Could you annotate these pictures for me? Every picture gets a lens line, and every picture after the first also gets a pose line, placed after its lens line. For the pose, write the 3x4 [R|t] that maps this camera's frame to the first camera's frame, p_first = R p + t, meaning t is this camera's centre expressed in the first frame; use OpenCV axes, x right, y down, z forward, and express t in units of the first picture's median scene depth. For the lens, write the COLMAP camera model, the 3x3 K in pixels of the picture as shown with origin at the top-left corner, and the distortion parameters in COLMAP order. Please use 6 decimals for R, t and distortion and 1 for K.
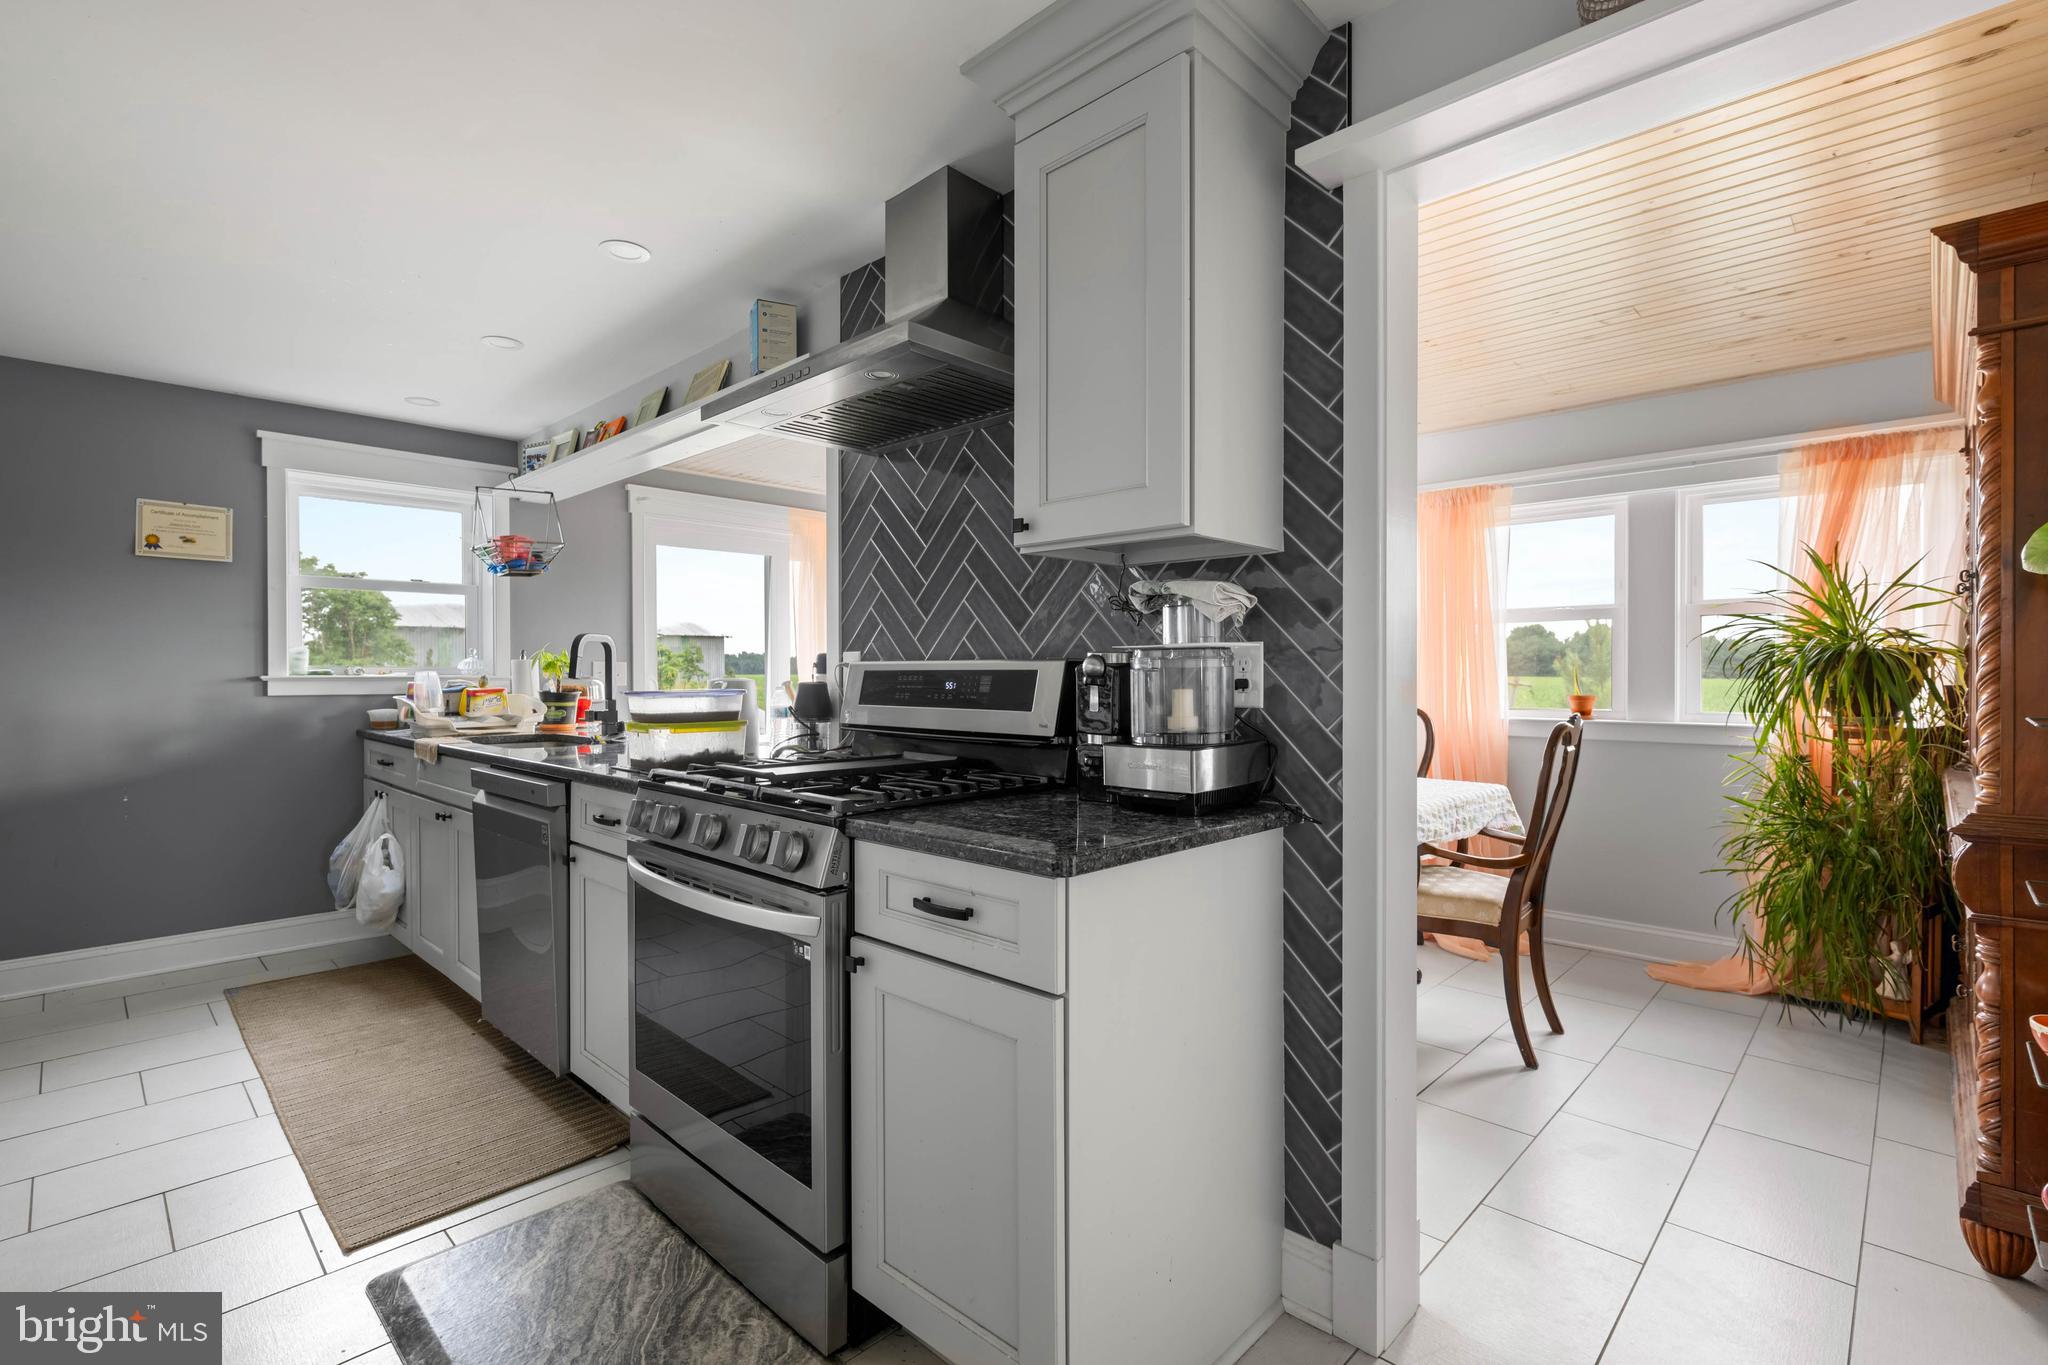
lens RADIAL K [[930.4, 0, 1024.0], [0, 930.4, 682.5], [0, 0, 1]] dist [0.000121, 0.001074]
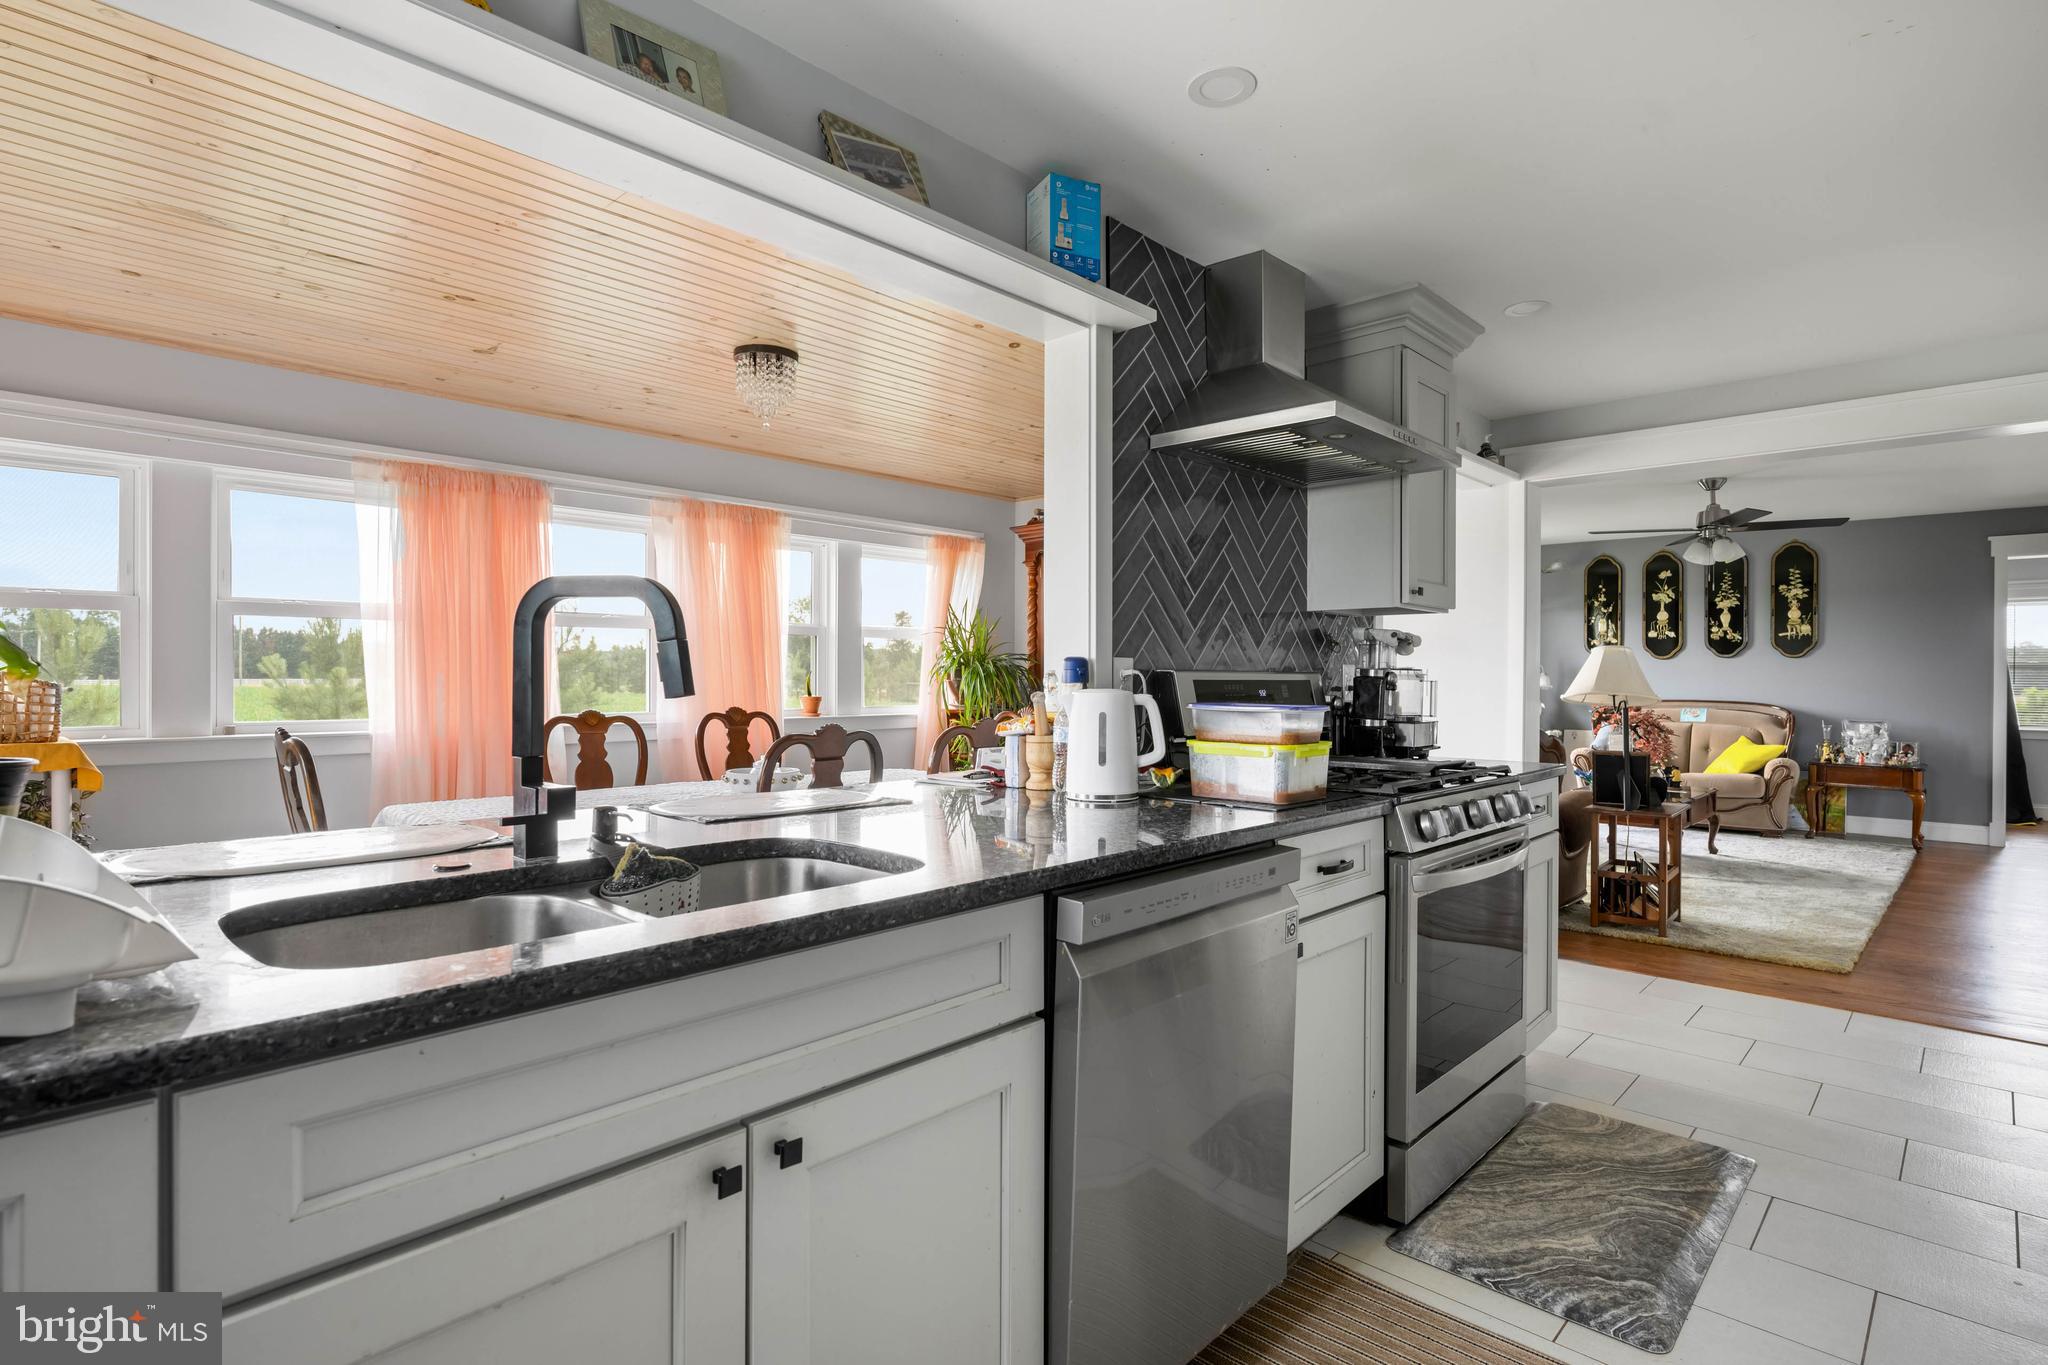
lens RADIAL K [[1026.3, 0, 1024.0], [0, 1026.3, 682.5], [0, 0, 1]] dist [-0.005510, 0.000029]
pose [[-0.009079, -0.003287, 0.999953, -0.853742], [0.007713, 0.999965, 0.003358, -0.010093], [-0.999929, 0.007743, -0.009053, 0.818865]]
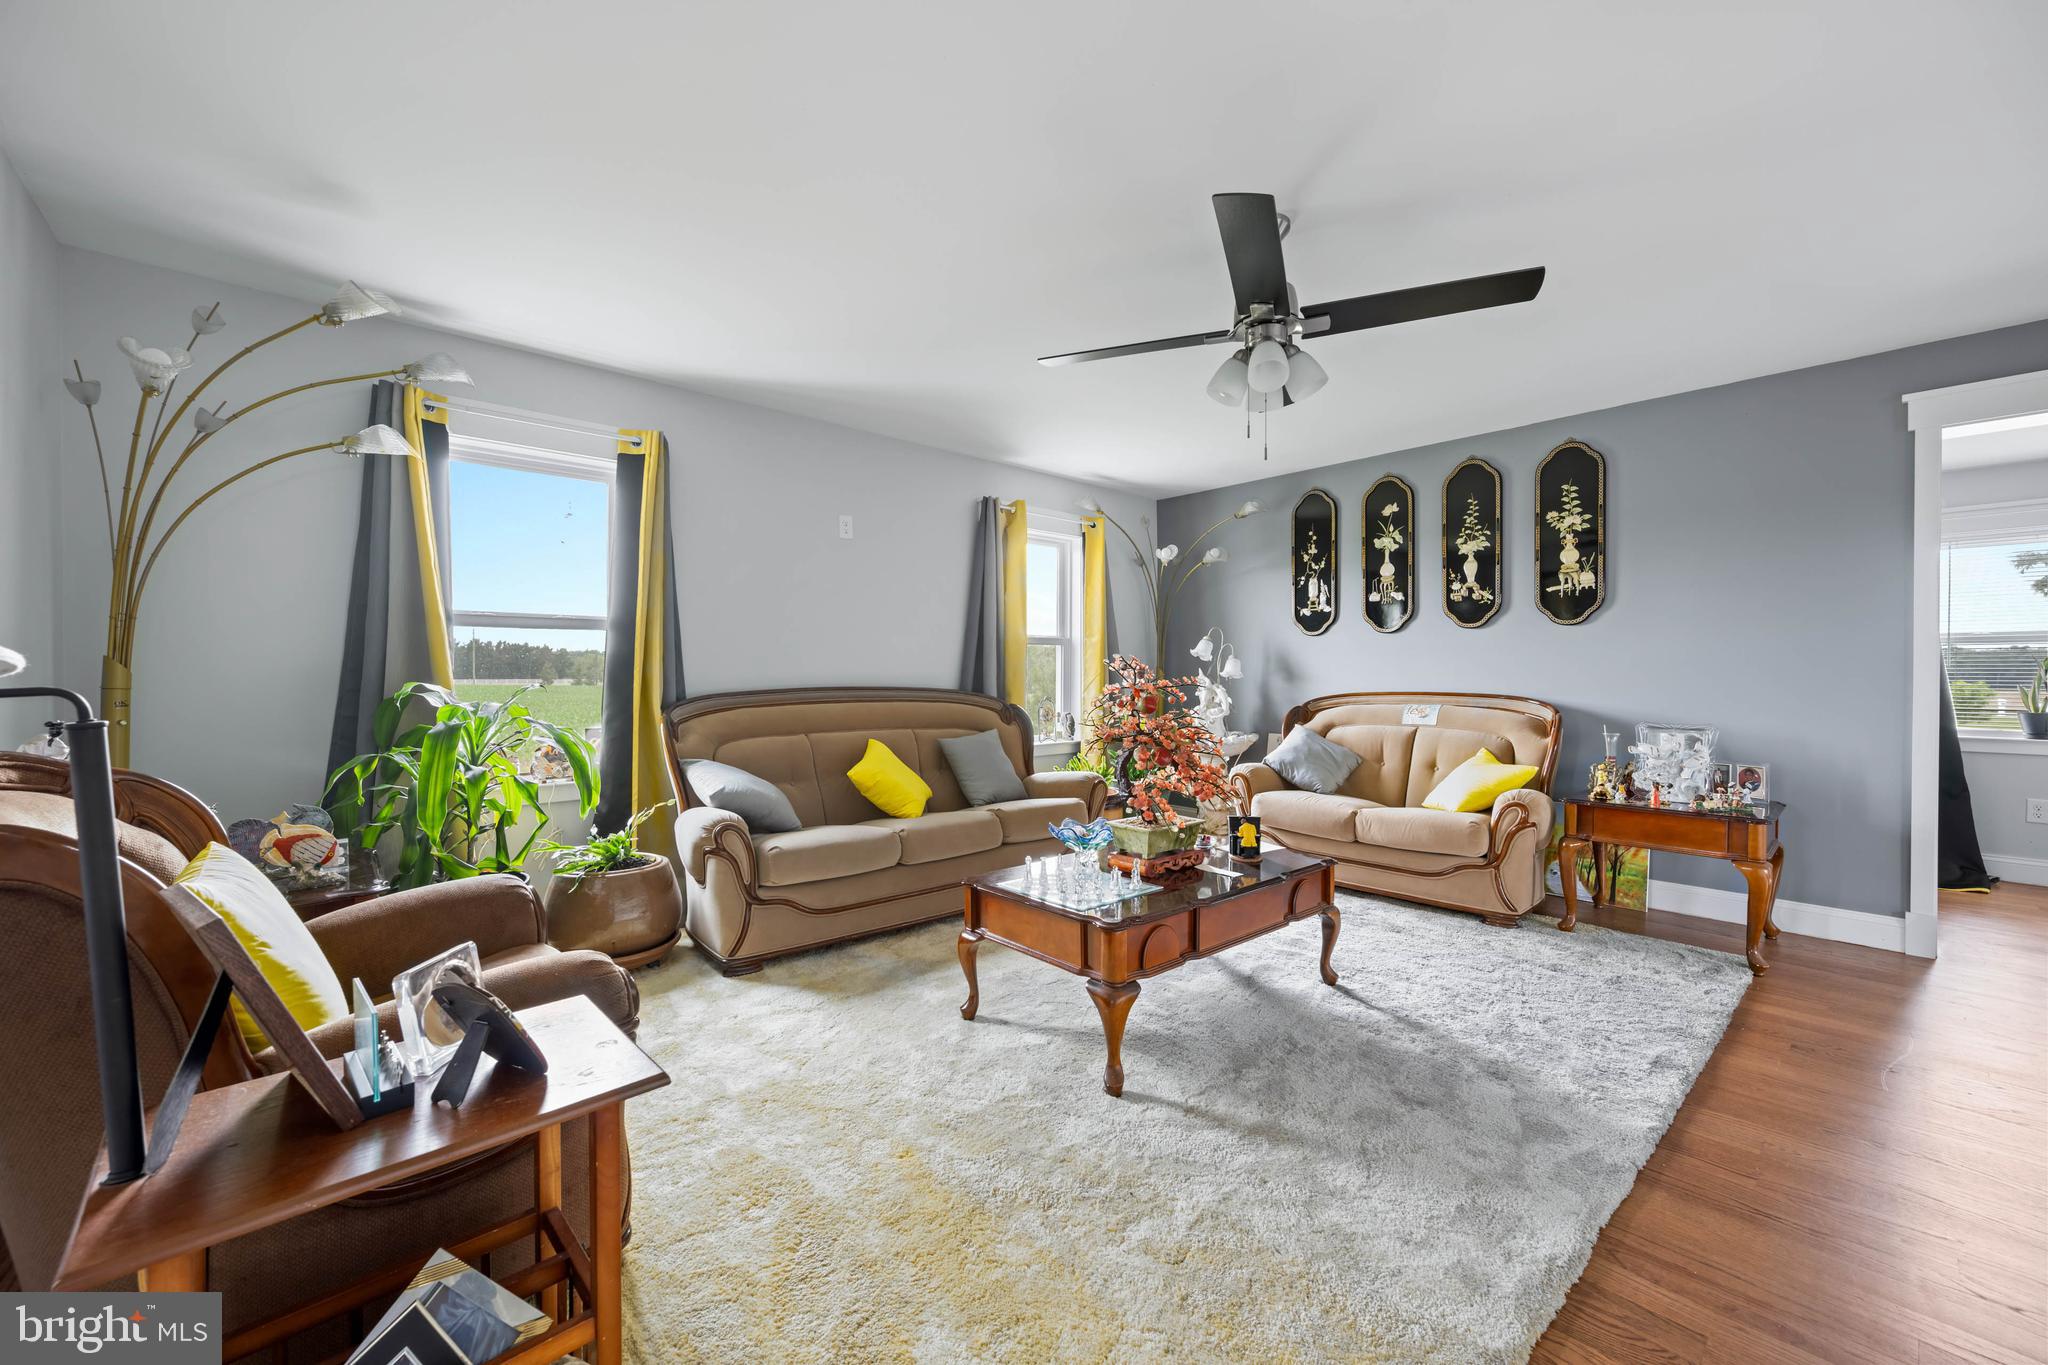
lens RADIAL K [[797.9, 0, 1024.0], [0, 797.9, 682.5], [0, 0, 1]] dist [-0.000366, -0.000156]
pose [[0.074711, -0.004575, 0.997195, -0.745316], [0.009355, 0.999949, 0.003887, -0.006567], [-0.997161, 0.009039, 0.074750, 0.713479]]
